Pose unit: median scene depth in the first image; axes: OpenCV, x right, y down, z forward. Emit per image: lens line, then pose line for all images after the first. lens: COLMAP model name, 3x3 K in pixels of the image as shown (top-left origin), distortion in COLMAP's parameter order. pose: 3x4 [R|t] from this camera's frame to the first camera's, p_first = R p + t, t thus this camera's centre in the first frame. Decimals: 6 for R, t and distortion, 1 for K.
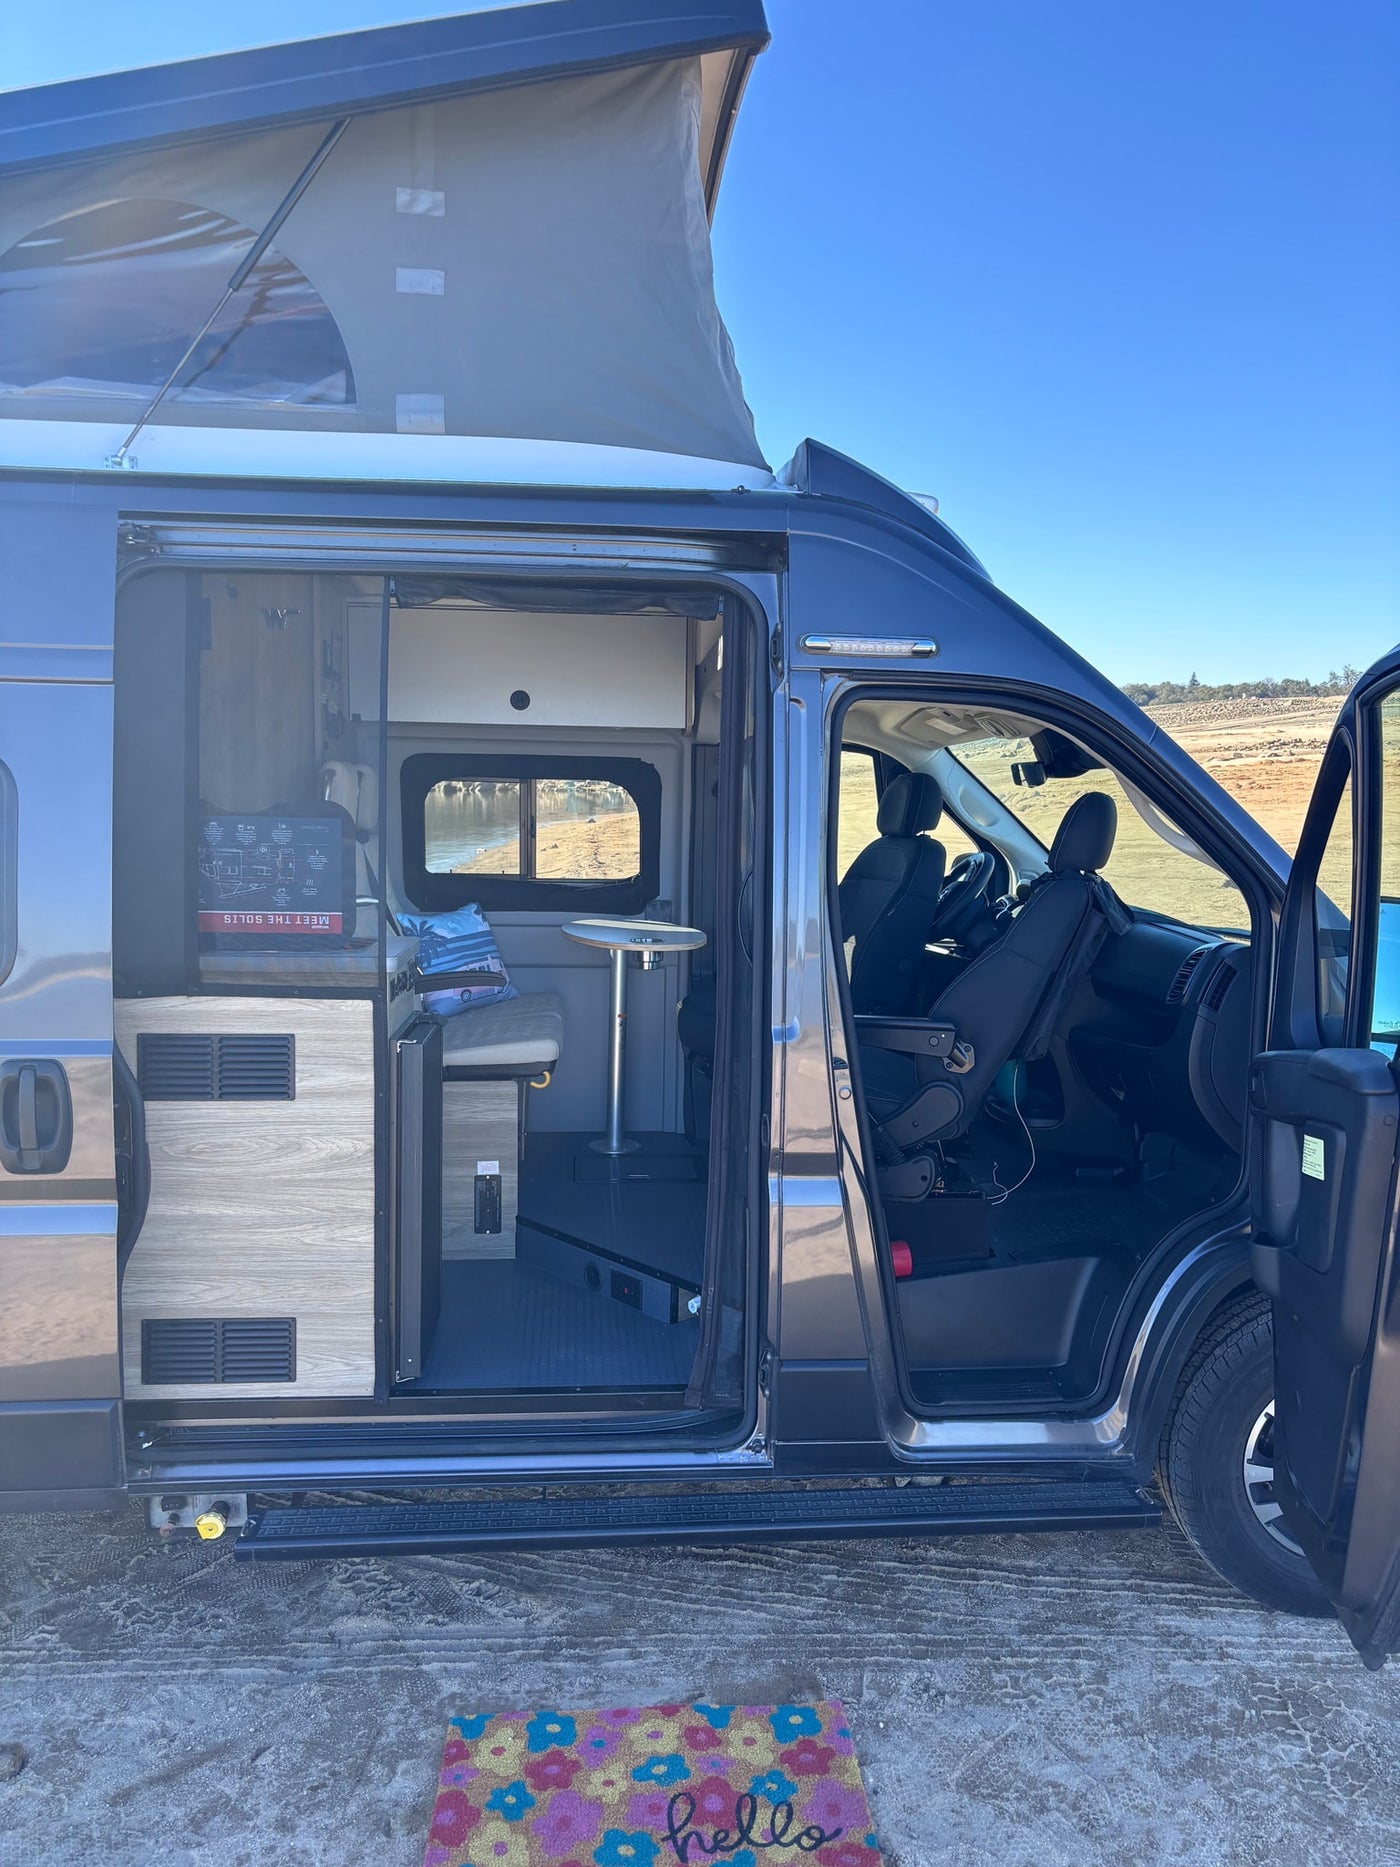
lens RADIAL K [[1329.9, 0, 704.1], [0, 1329.9, 935.4], [0, 0, 1]] dist [0.012982, -0.000997]
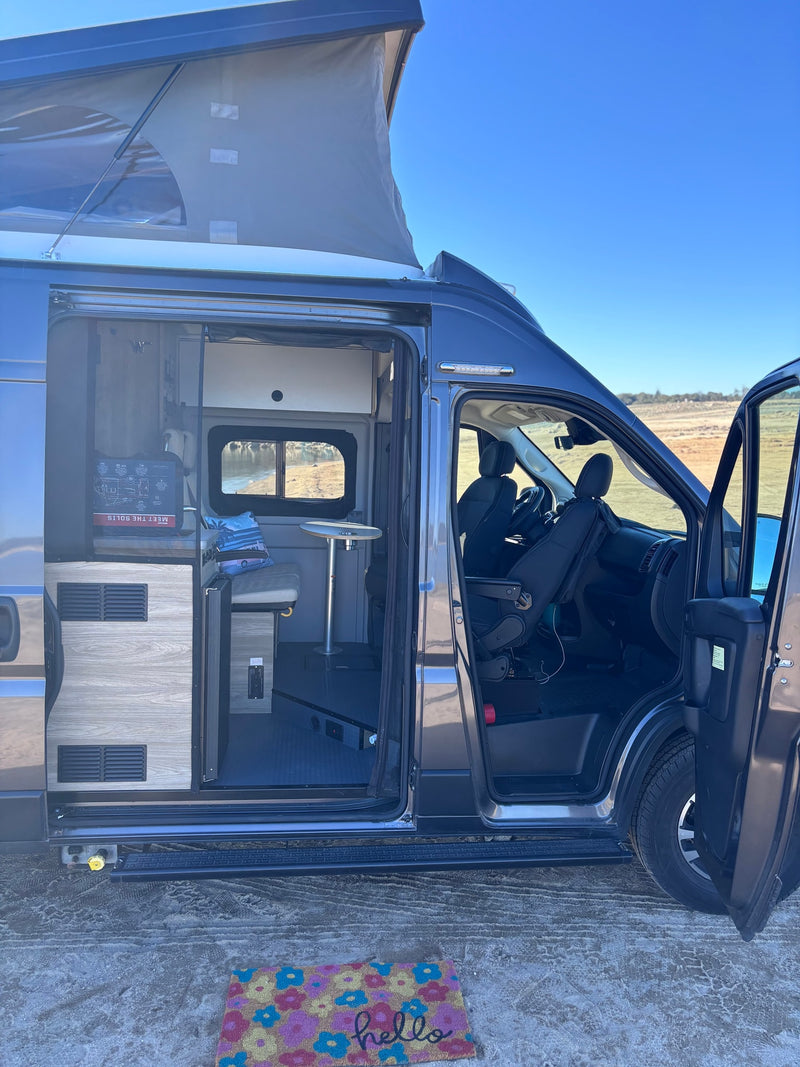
lens RADIAL K [[762.6, 0, 397.8], [0, 762.6, 537.9], [0, 0, 1]] dist [0.013340, 0.001032]
pose [[0.999584, 0.012061, 0.026191, -0.004254], [-0.012234, 0.999904, 0.006434, 0.002637], [-0.026111, -0.006752, 0.999636, -0.016461]]
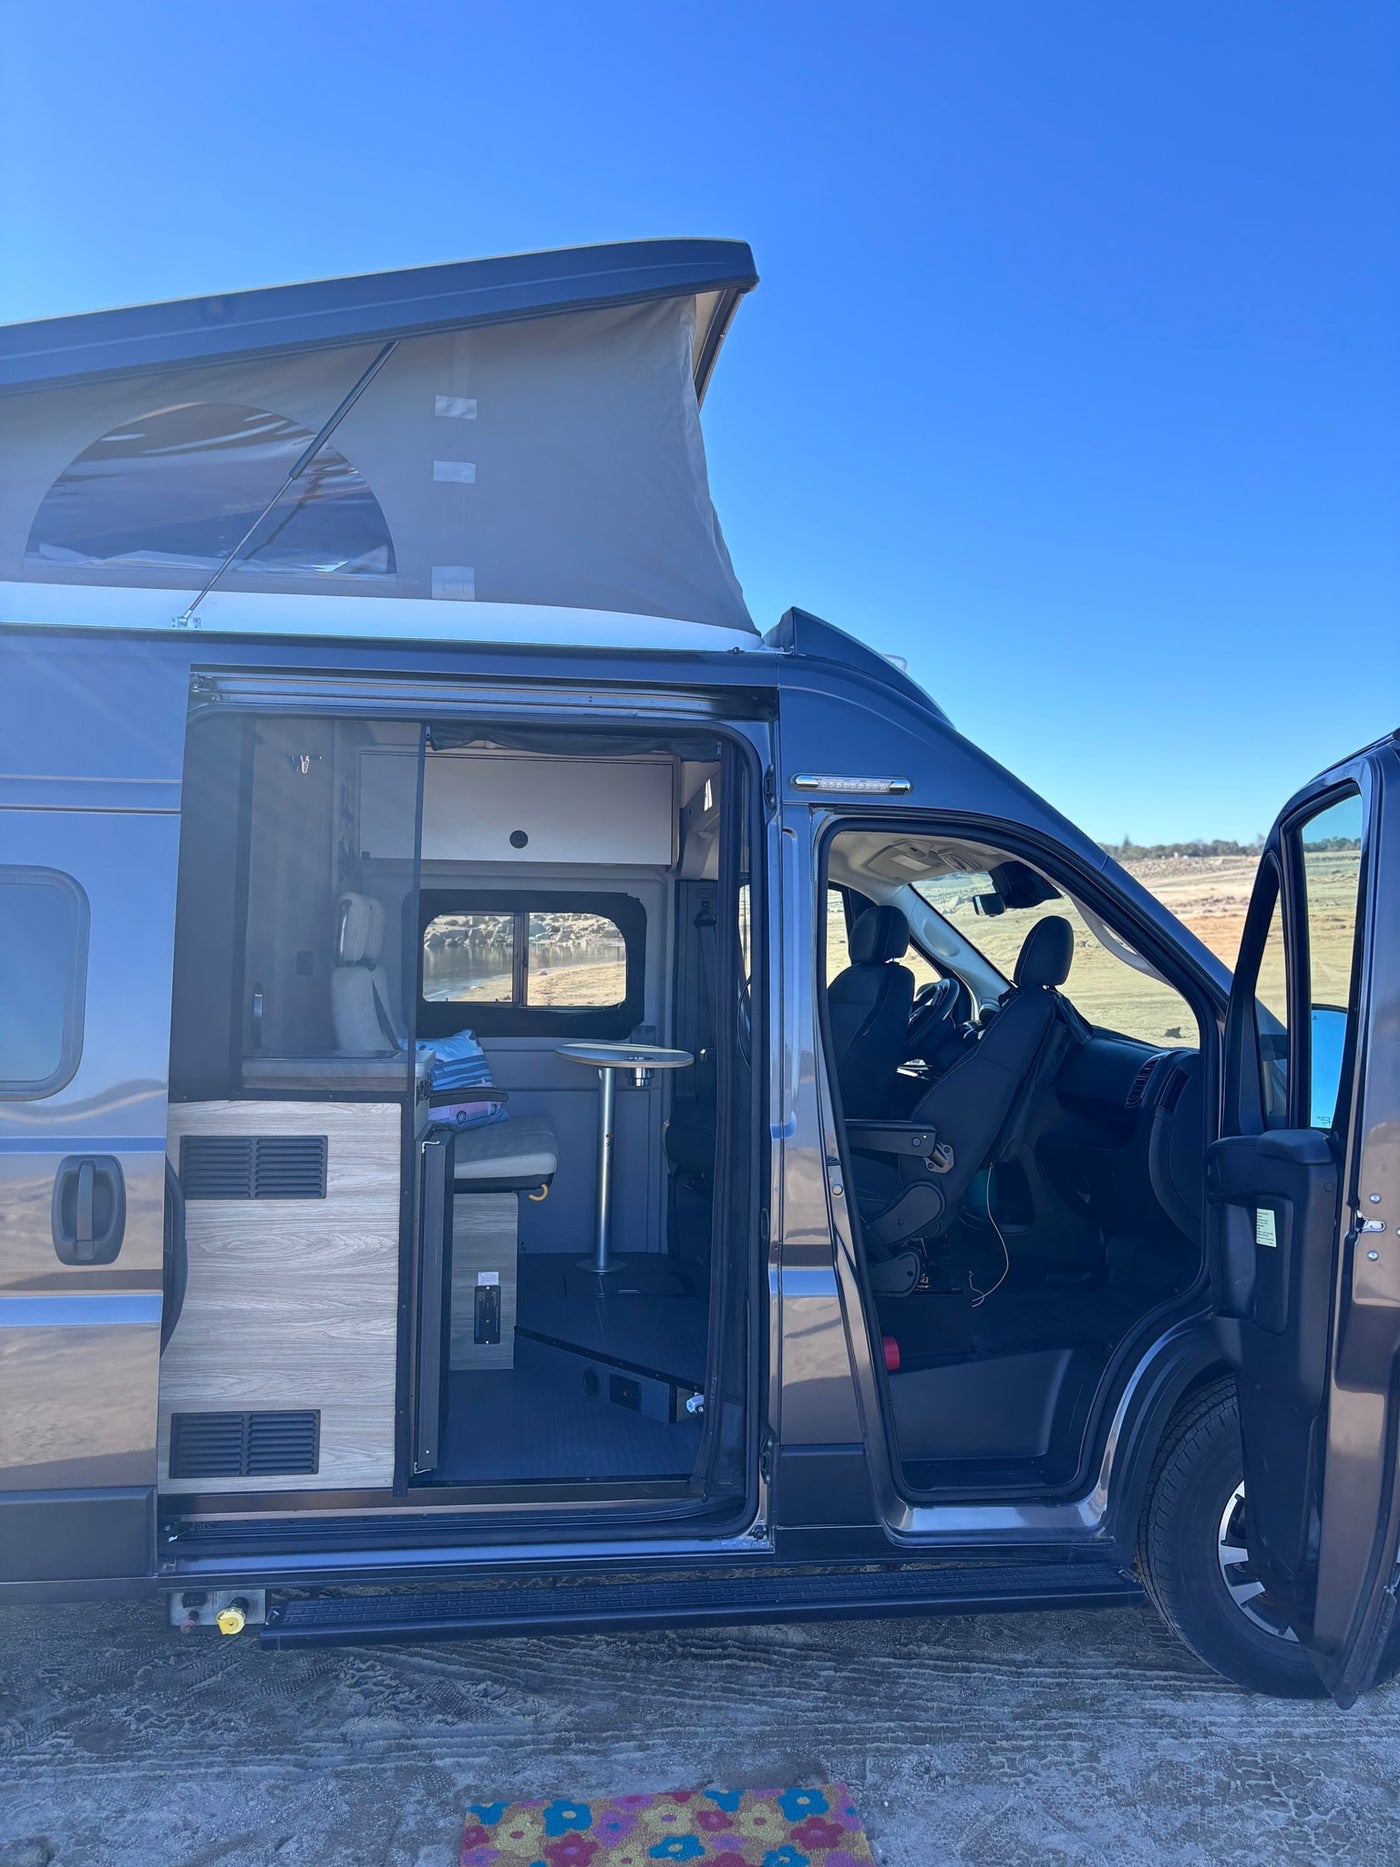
lens RADIAL K [[1379.5, 0, 676.8], [0, 1379.5, 939.4], [0, 0, 1]] dist [0.010029, -0.012811]
pose [[0.999422, -0.001604, 0.033949, -0.060864], [0.005716, 0.992593, -0.121355, 0.051633], [-0.033503, 0.121479, 0.992028, -0.130337]]
